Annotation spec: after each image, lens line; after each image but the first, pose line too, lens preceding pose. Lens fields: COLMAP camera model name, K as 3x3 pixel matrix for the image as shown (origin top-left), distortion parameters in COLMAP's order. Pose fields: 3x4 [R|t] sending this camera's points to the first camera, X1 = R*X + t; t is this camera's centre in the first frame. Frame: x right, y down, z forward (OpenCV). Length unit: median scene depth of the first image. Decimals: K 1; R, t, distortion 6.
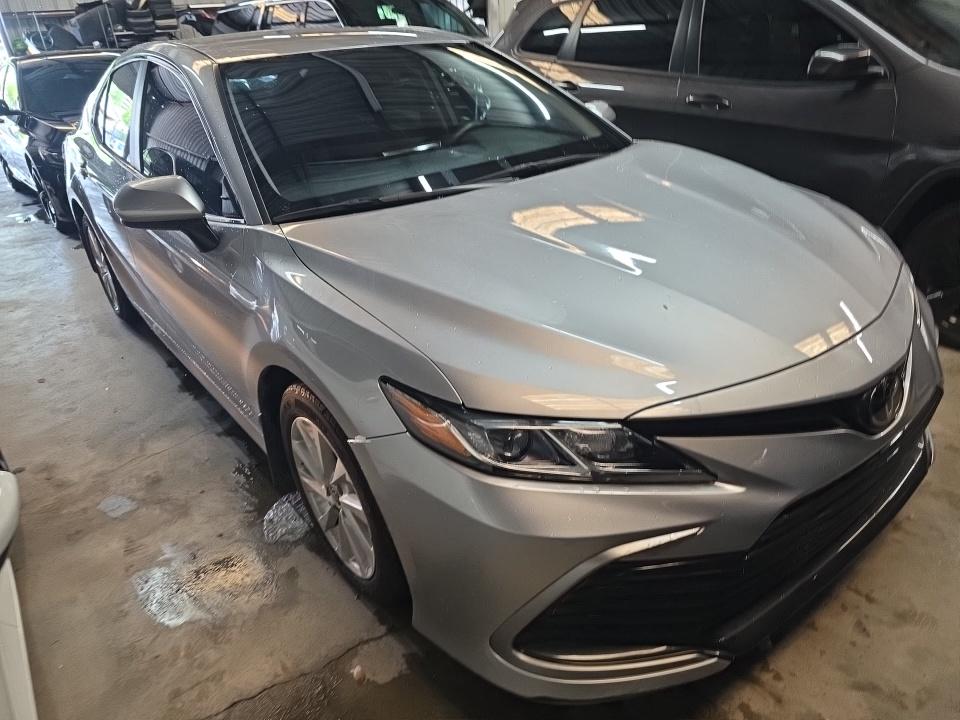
lens RADIAL K [[631.7, 0, 480.0], [0, 631.7, 360.0], [0, 0, 1]] dist [-0.004078, -0.000742]
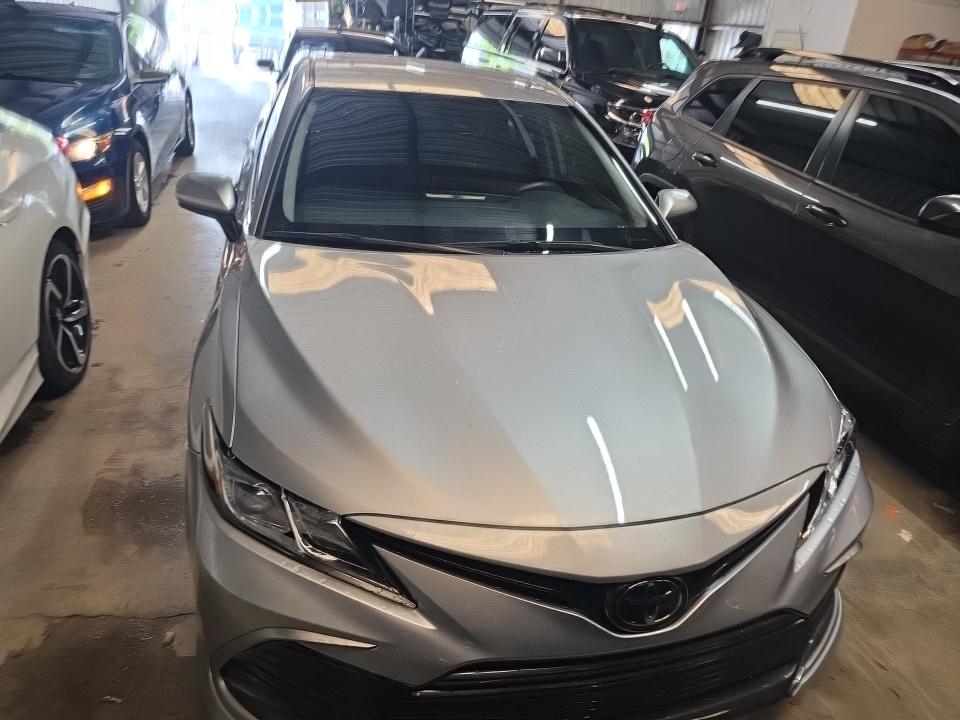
lens RADIAL K [[631.7, 0, 480.0], [0, 631.7, 360.0], [0, 0, 1]] dist [-0.004078, -0.000742]
pose [[0.911197, 0.325168, -0.252954, 0.422311], [-0.331867, 0.943174, 0.016972, -0.167841], [0.244098, 0.068482, 0.967329, 0.011729]]
